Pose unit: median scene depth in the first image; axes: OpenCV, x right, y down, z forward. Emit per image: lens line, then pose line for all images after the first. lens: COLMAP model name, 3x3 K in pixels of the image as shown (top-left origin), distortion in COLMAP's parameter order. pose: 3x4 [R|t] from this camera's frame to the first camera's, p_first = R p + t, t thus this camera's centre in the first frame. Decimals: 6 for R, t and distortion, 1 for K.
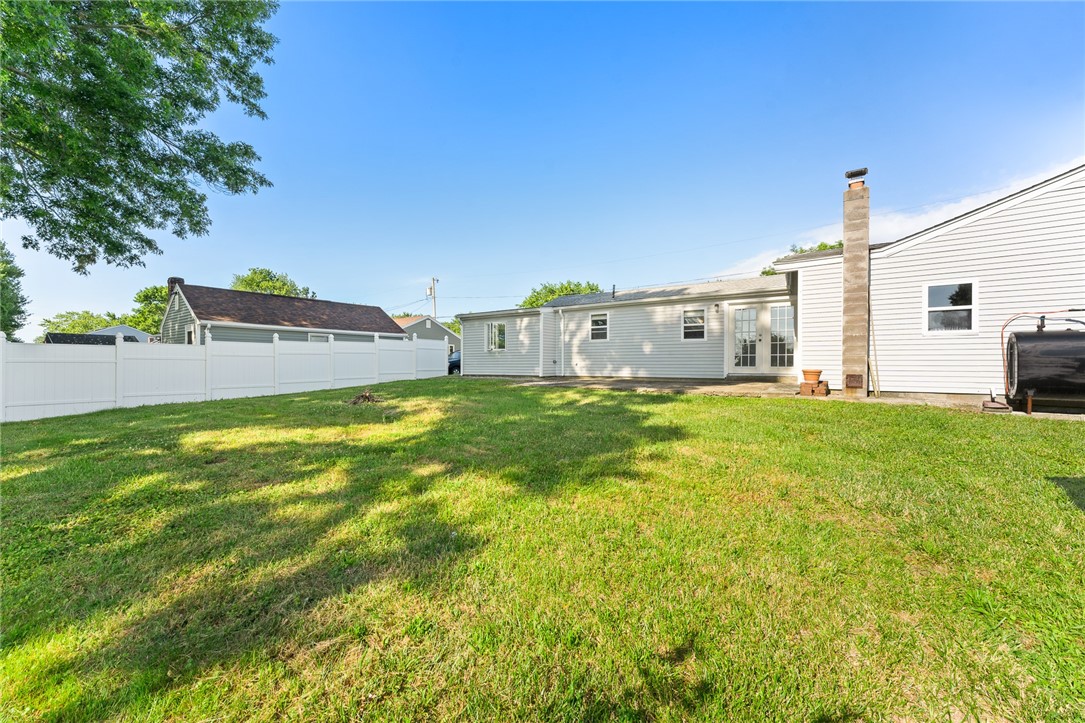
lens RADIAL K [[430.1, 0, 542.5], [0, 430.1, 361.5], [0, 0, 1]] dist [0.001327, 0.000265]
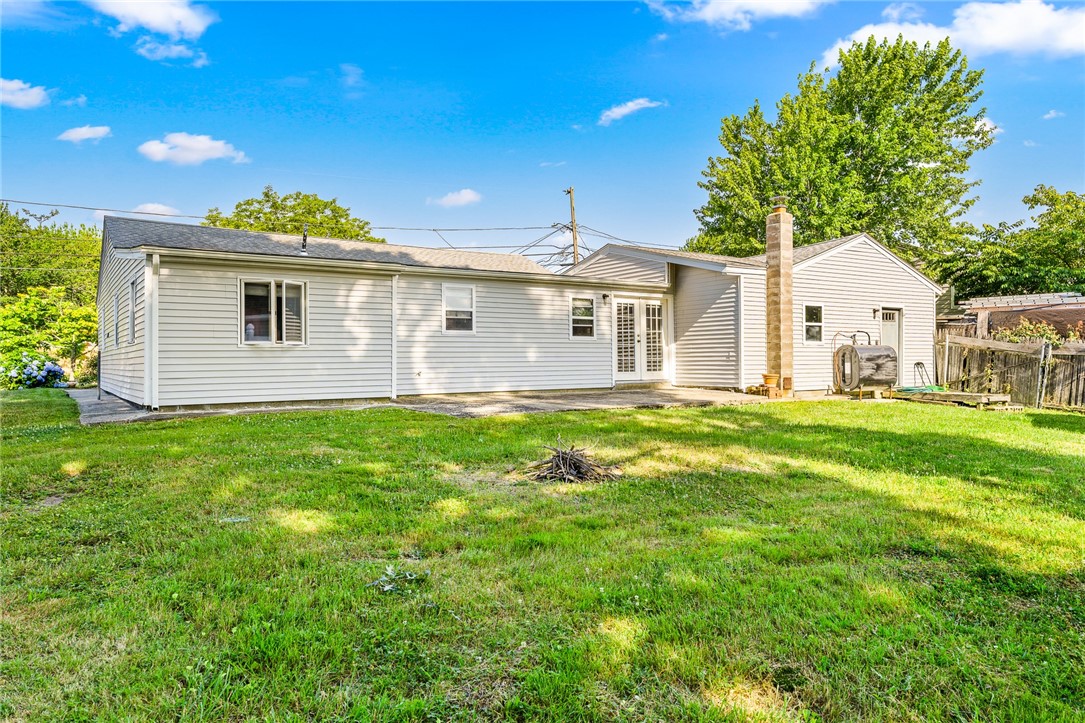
lens RADIAL K [[721.1, 0, 542.5], [0, 721.1, 361.5], [0, 0, 1]] dist [-0.003708, -0.001006]
pose [[0.369892, -0.004324, 0.929065, -0.799163], [0.003597, 0.999988, 0.003223, -0.012848], [-0.929068, 0.002149, 0.369903, 0.564605]]
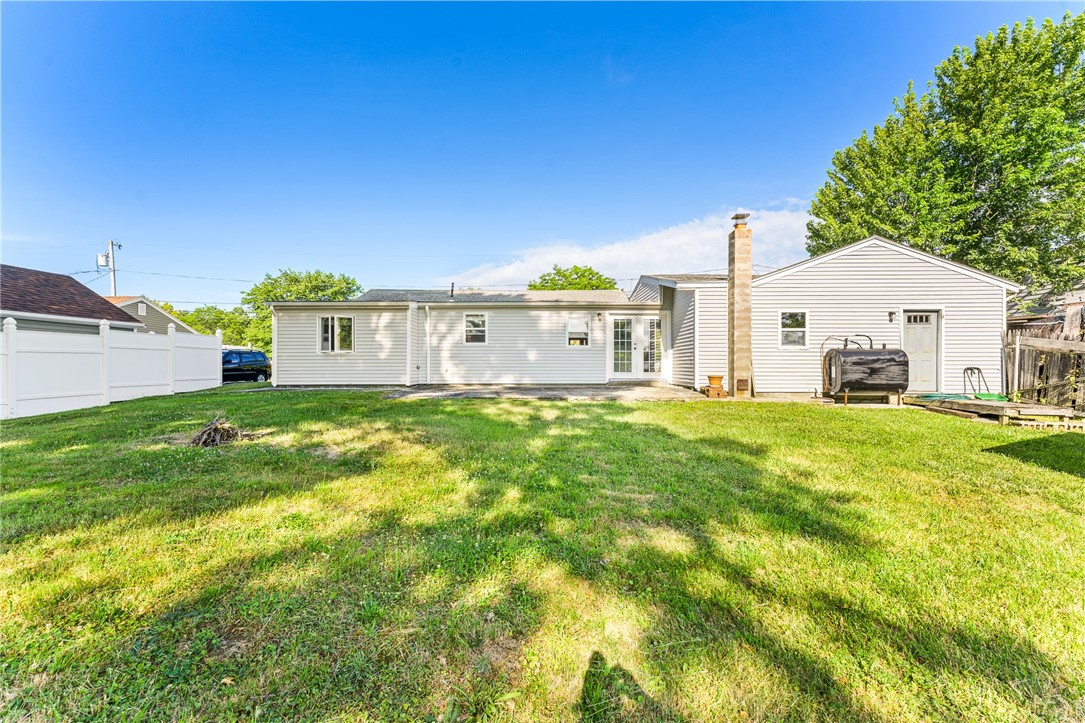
lens RADIAL K [[430.1, 0, 542.5], [0, 430.1, 361.5], [0, 0, 1]] dist [0.001327, 0.000265]
pose [[0.823407, 0.005338, 0.567426, -0.280550], [-0.002455, 0.999980, -0.005845, -0.008011], [-0.567446, 0.003420, 0.823404, 0.196184]]
